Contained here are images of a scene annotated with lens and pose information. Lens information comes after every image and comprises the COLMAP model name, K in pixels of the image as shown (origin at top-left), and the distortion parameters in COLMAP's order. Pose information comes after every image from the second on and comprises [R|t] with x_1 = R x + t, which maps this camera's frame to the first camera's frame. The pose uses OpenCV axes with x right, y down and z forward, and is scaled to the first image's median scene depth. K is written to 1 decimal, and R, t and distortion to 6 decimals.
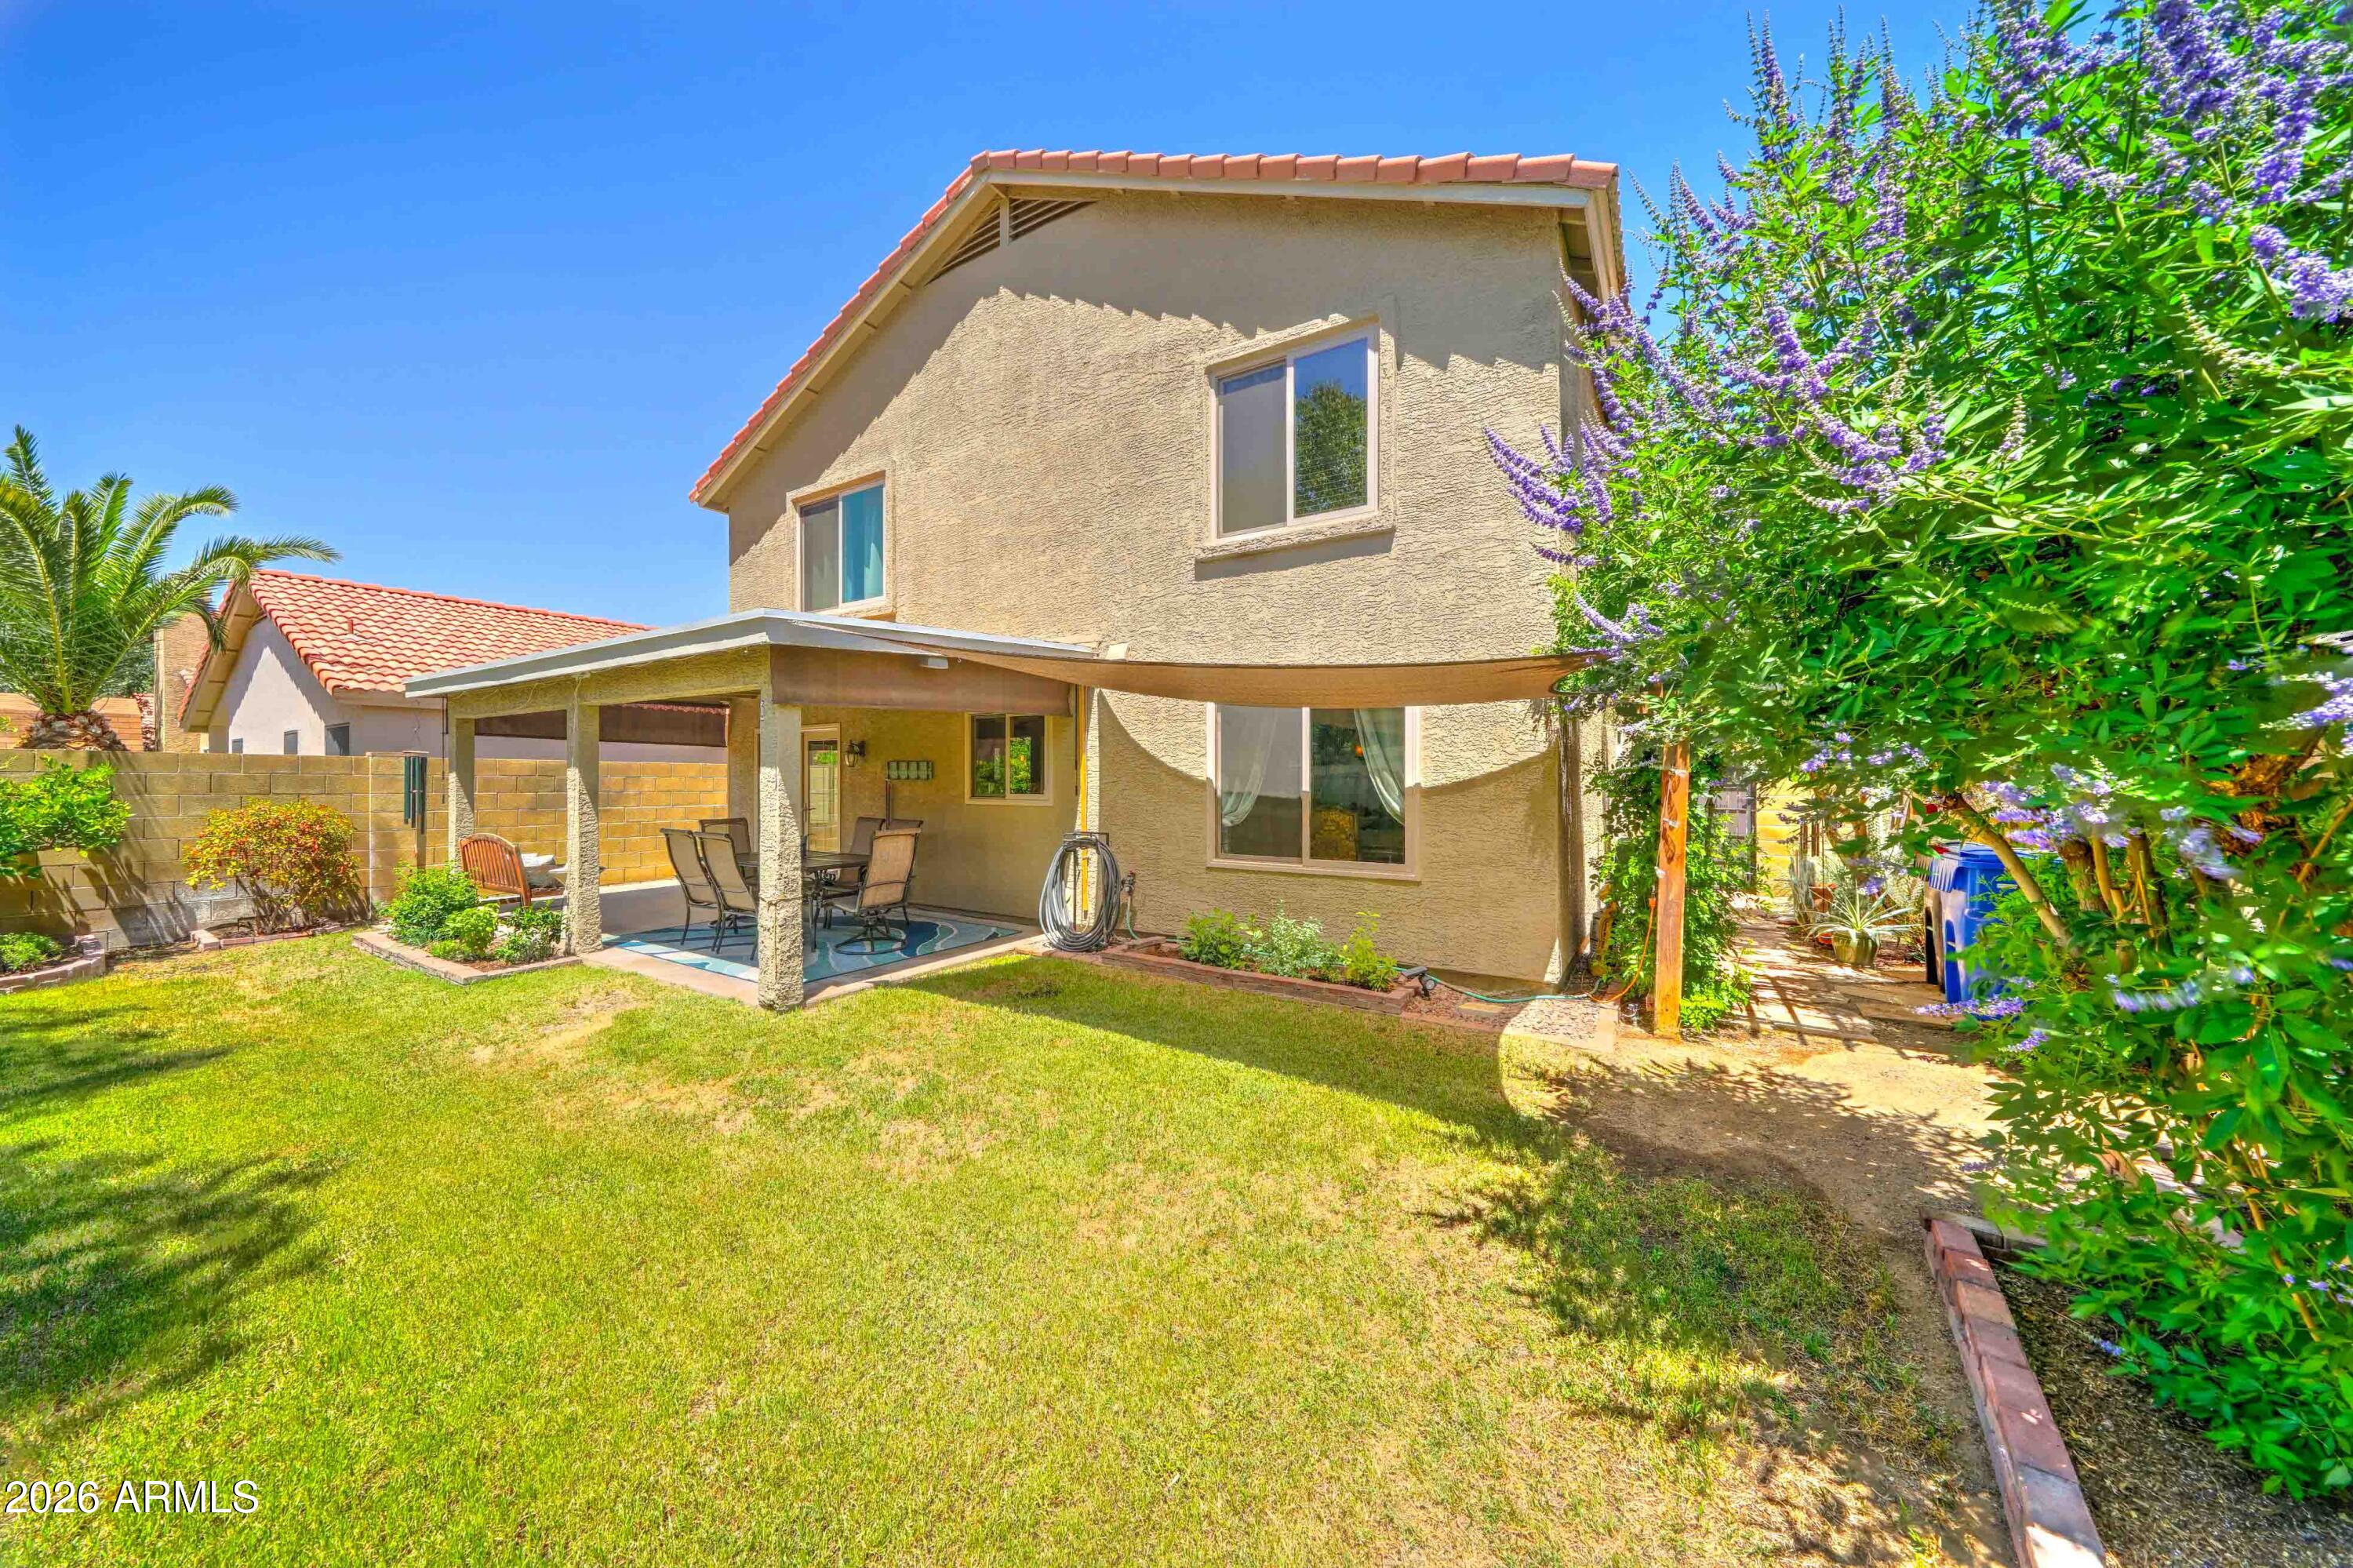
lens RADIAL K [[810.4, 0, 1174.6], [0, 810.4, 765.8], [0, 0, 1]] dist [-0.000545, -0.000028]
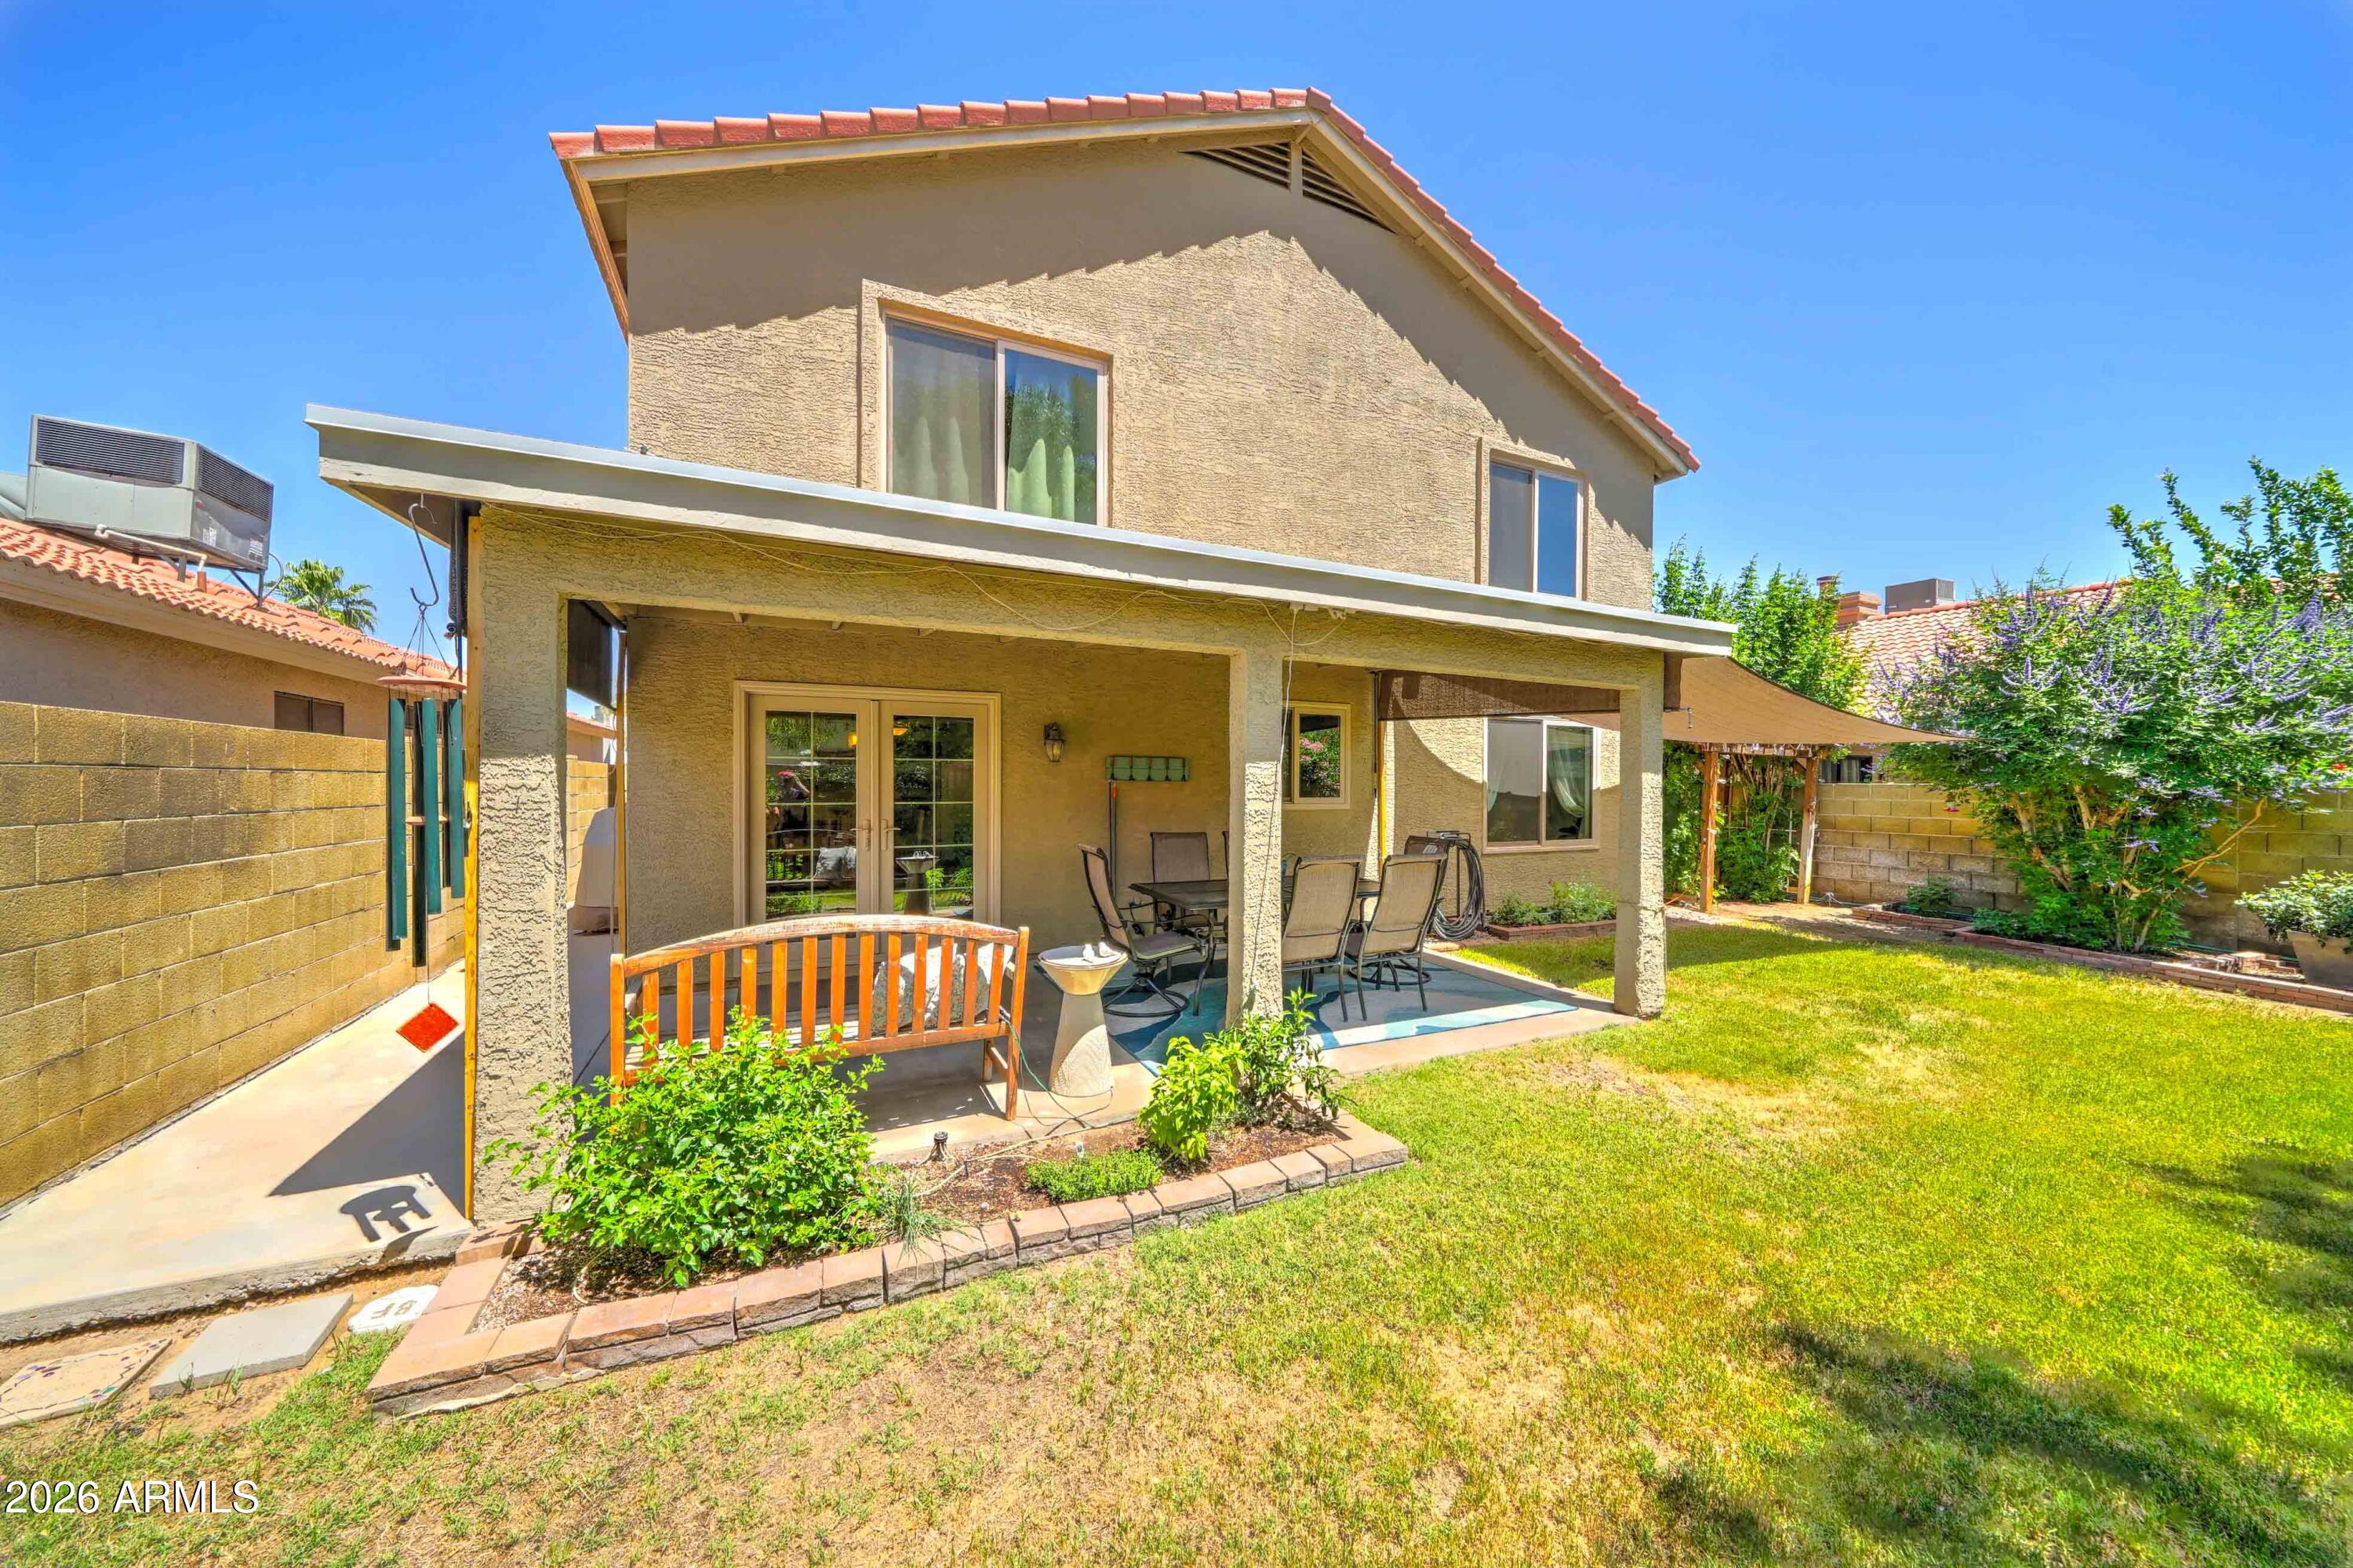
lens RADIAL K [[810.4, 0, 1173.7], [0, 810.4, 798.8], [0, 0, 1]] dist [-0.000545, -0.000028]
pose [[0.529694, 0.005258, 0.848172, -1.099820], [-0.007337, 0.999972, -0.001617, 0.040908], [-0.848157, -0.005367, 0.529718, 0.658238]]
